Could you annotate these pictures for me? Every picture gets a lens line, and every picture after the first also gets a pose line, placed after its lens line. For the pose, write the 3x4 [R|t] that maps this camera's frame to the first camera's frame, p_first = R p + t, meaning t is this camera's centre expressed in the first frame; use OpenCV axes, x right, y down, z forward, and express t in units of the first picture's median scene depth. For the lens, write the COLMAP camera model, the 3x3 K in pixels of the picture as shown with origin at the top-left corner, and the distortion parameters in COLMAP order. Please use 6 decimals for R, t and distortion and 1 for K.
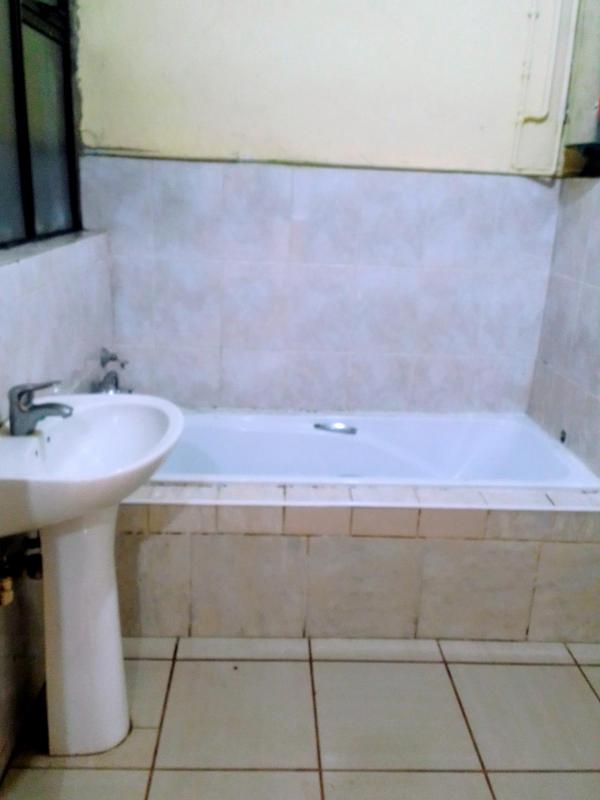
lens RADIAL K [[683.6, 0, 300.0], [0, 683.6, 400.0], [0, 0, 1]] dist [0.153308, -0.330208]
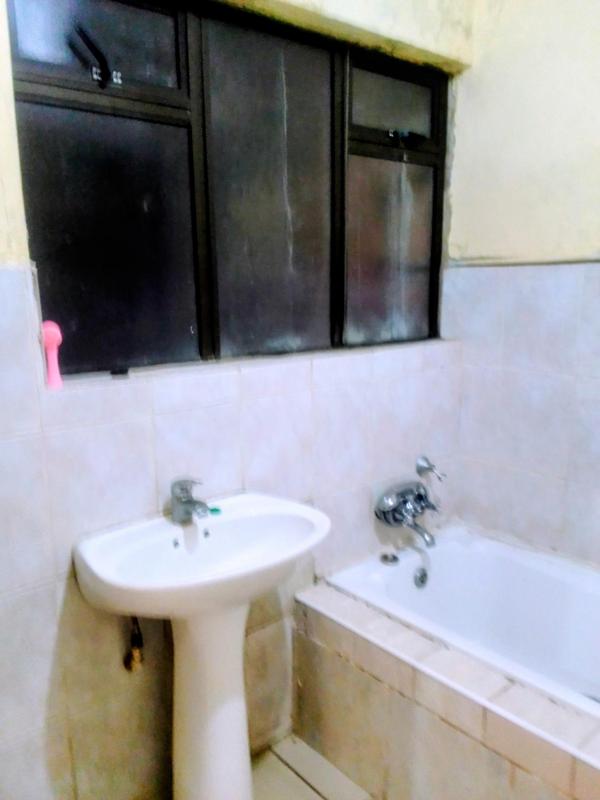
lens RADIAL K [[628.7, 0, 300.0], [0, 628.7, 400.0], [0, 0, 1]] dist [-0.003409, -0.000497]
pose [[0.617246, 0.094379, -0.781089, 0.289113], [-0.195263, 0.980094, -0.035879, -0.087539], [0.762155, 0.174664, 0.623388, 0.299389]]
